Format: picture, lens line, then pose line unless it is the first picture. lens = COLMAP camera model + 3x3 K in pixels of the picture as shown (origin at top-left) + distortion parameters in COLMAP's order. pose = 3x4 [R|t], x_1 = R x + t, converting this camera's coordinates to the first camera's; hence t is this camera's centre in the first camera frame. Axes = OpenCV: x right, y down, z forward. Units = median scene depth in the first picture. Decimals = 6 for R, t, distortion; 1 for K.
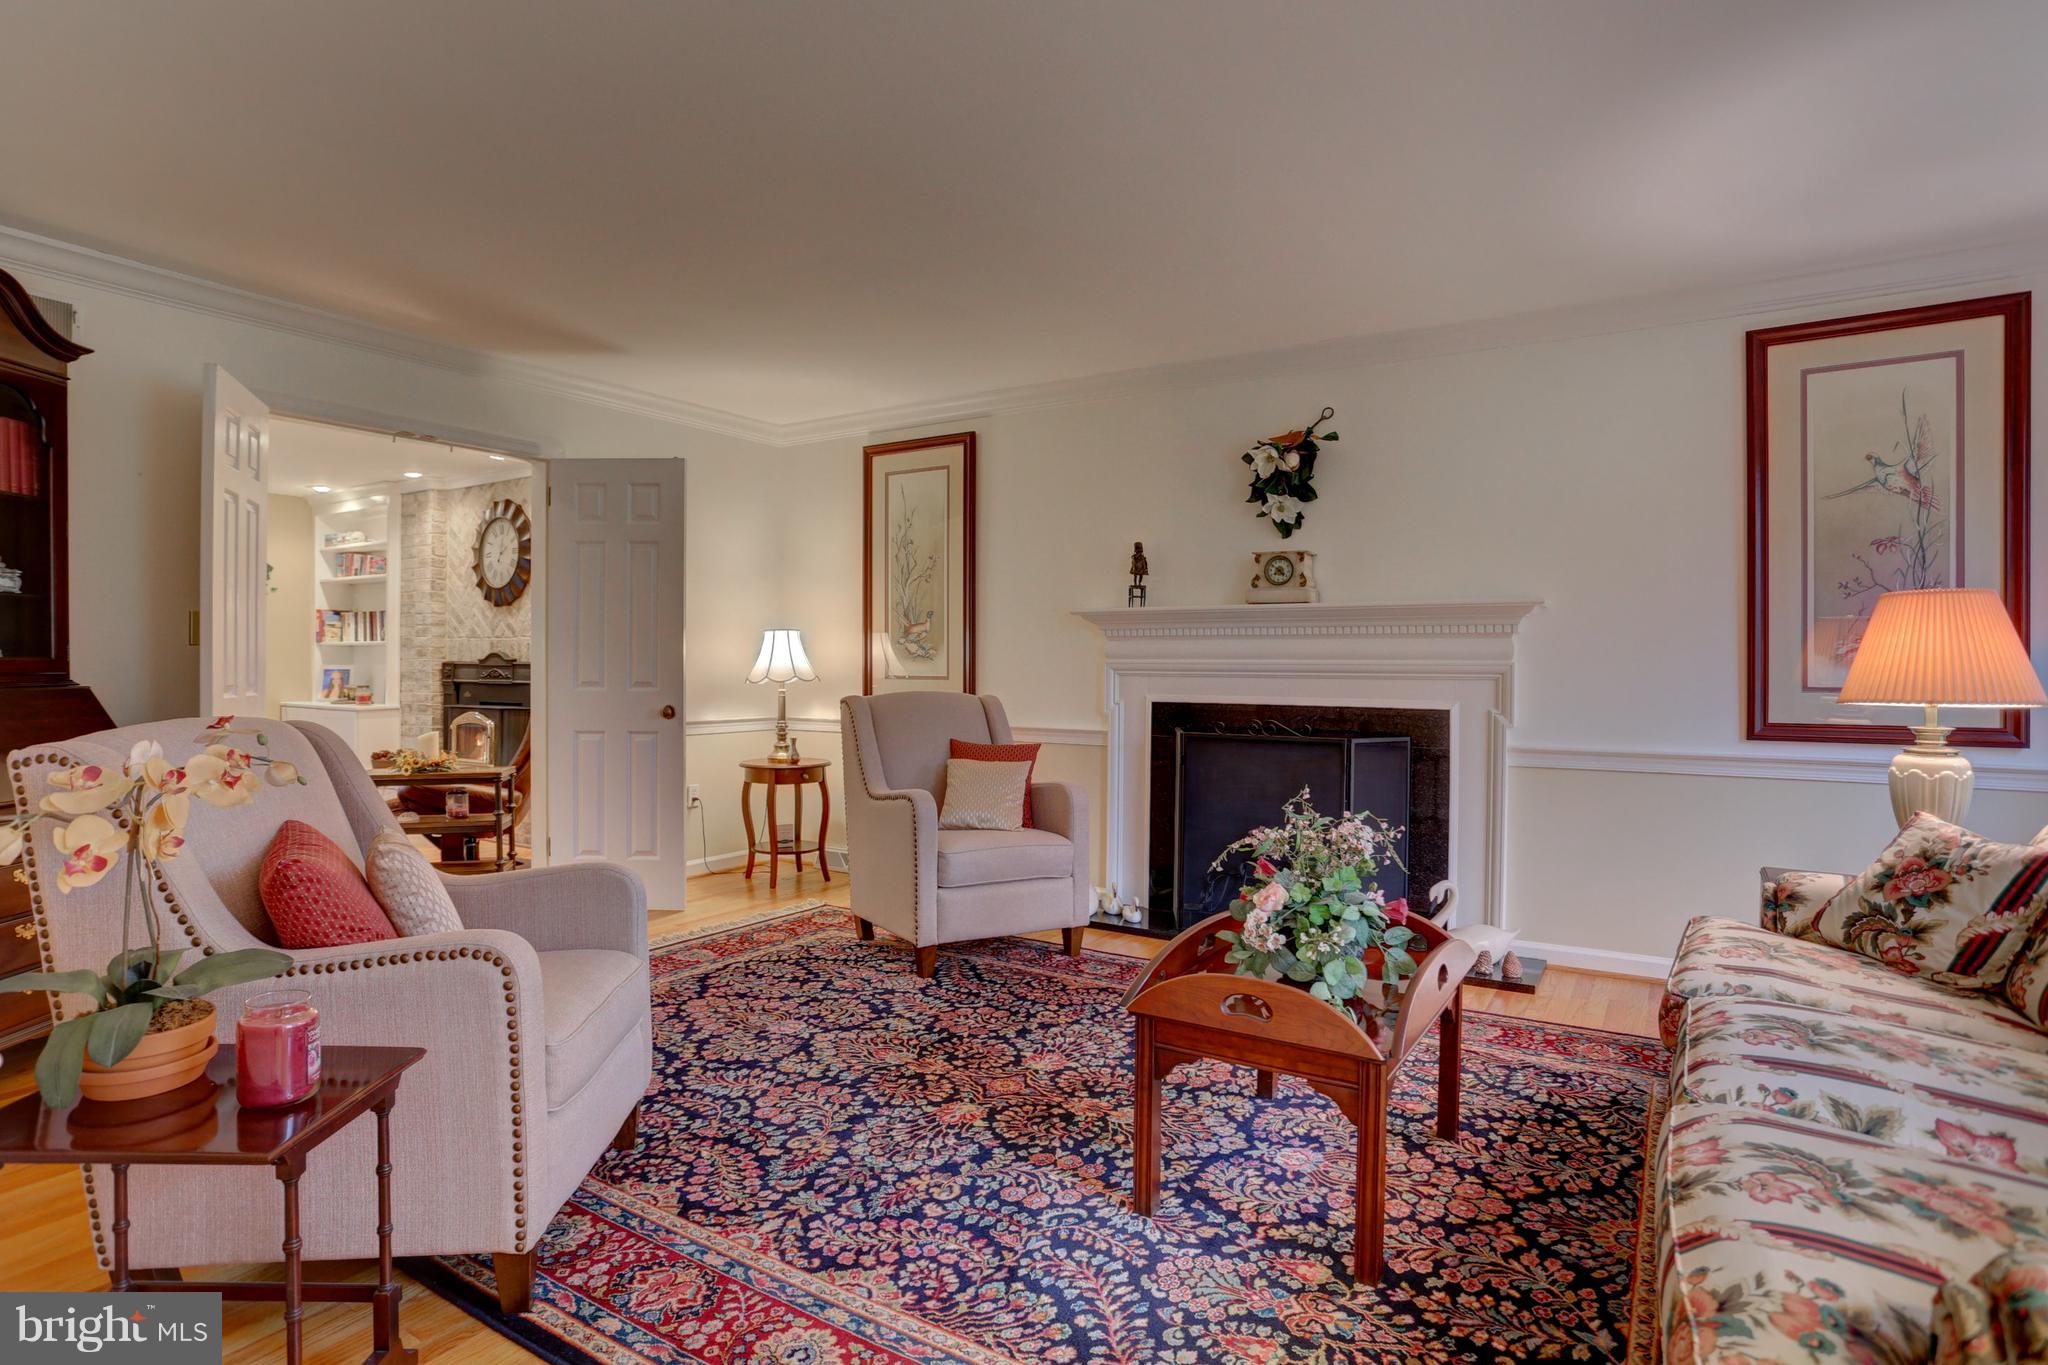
lens RADIAL K [[1045.2, 0, 1021.0], [0, 1045.2, 680.1], [0, 0, 1]] dist [-0.019312, 0.000754]
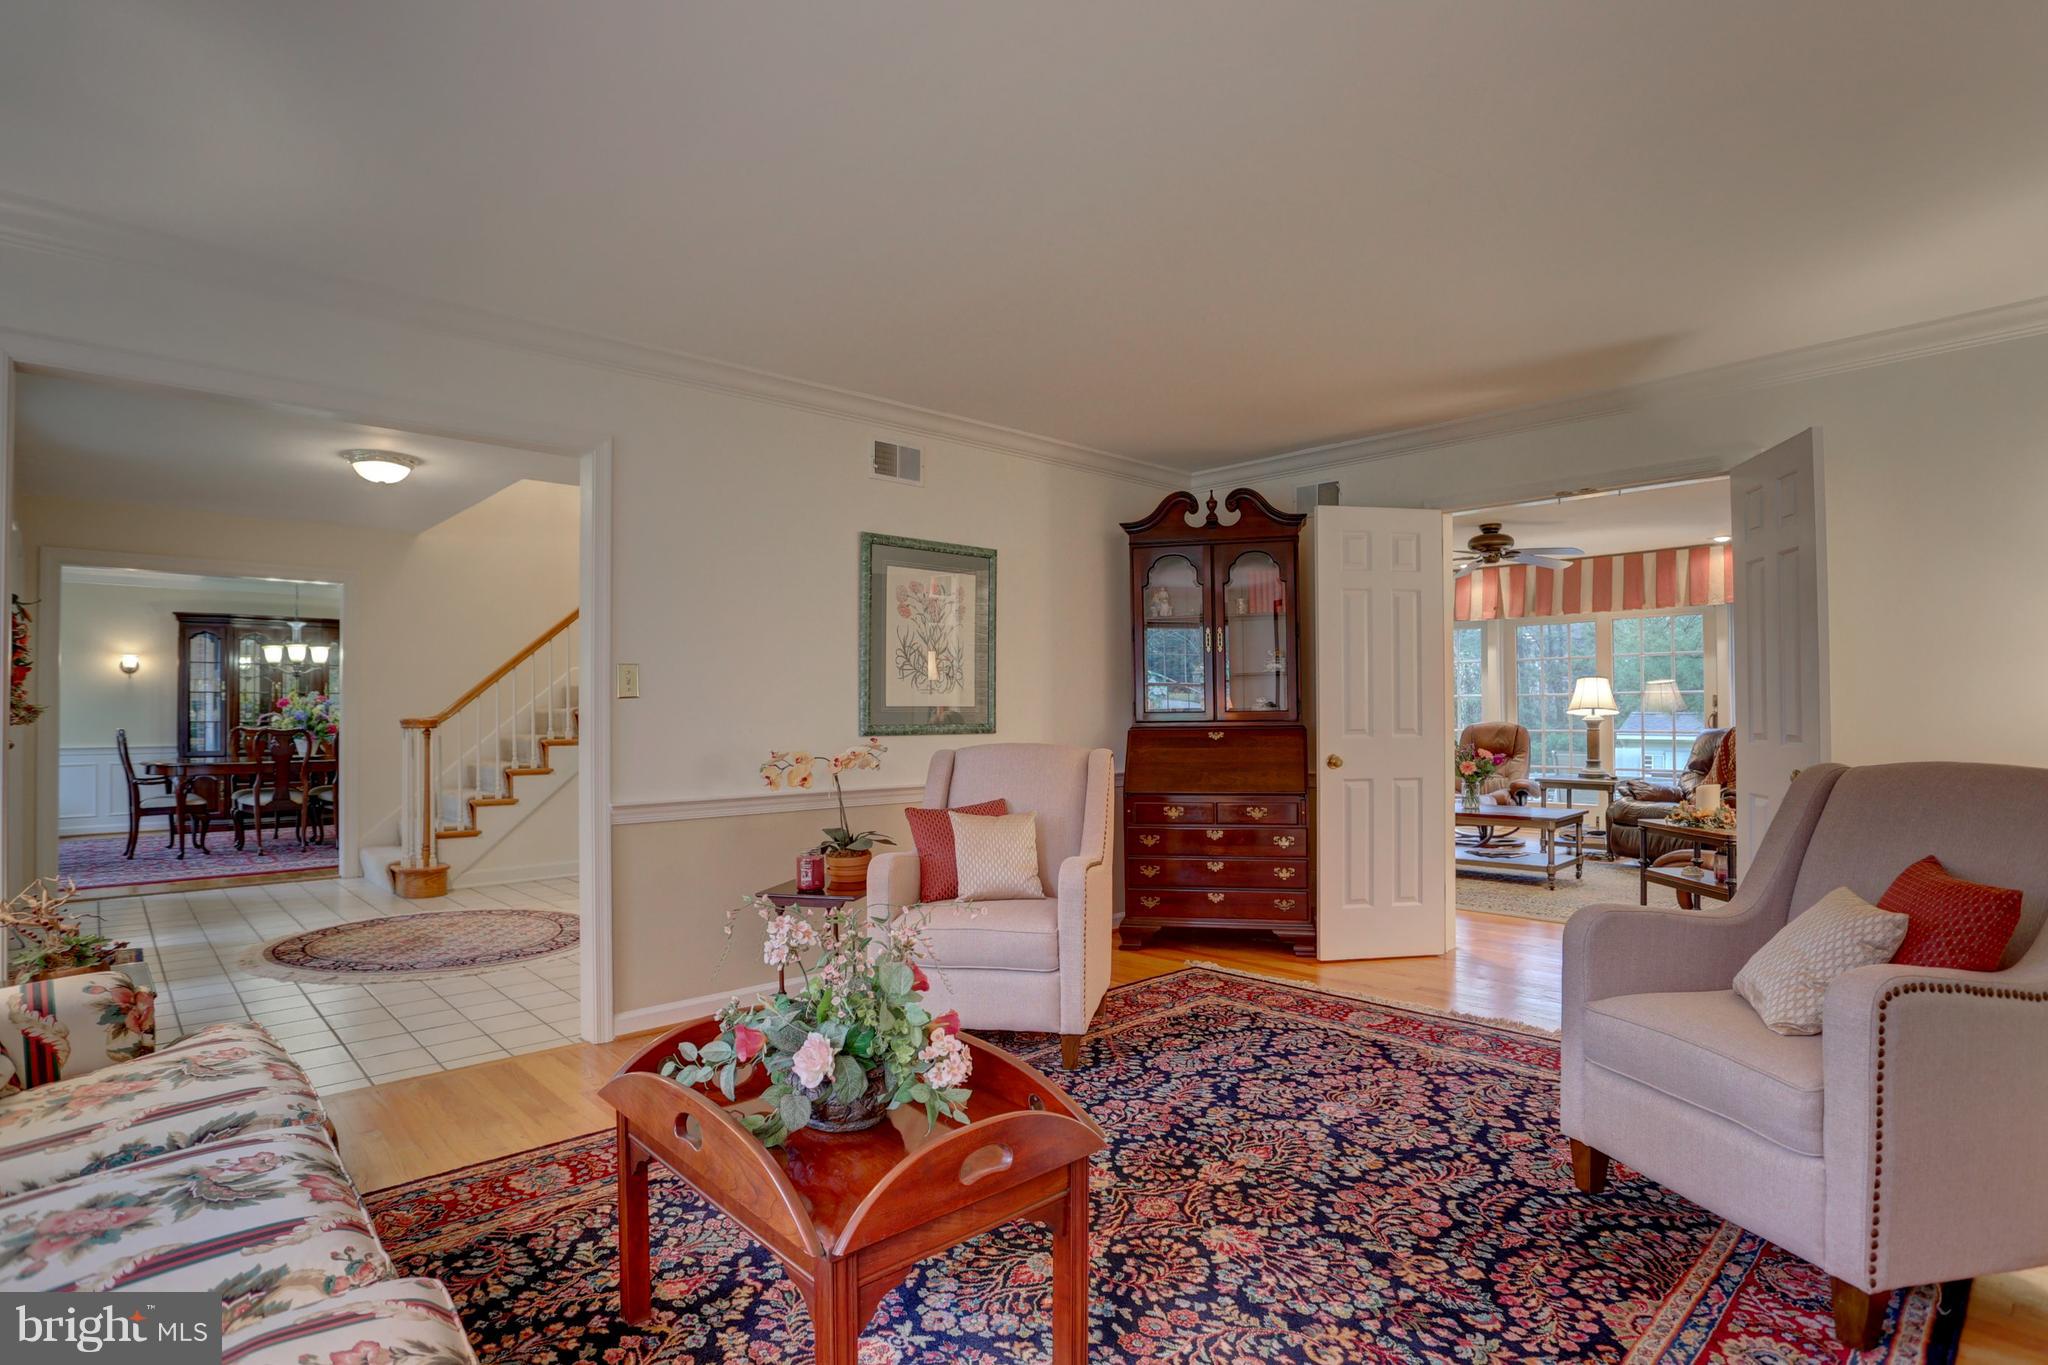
lens RADIAL K [[1007.6, 0, 1021.0], [0, 1007.6, 698.0], [0, 0, 1]] dist [-0.043210, 0.011384]
pose [[-0.247426, -0.027189, -0.968525, 0.753001], [-0.003476, 0.999625, -0.027174, -0.006991], [0.968900, -0.003357, -0.247428, 1.008619]]
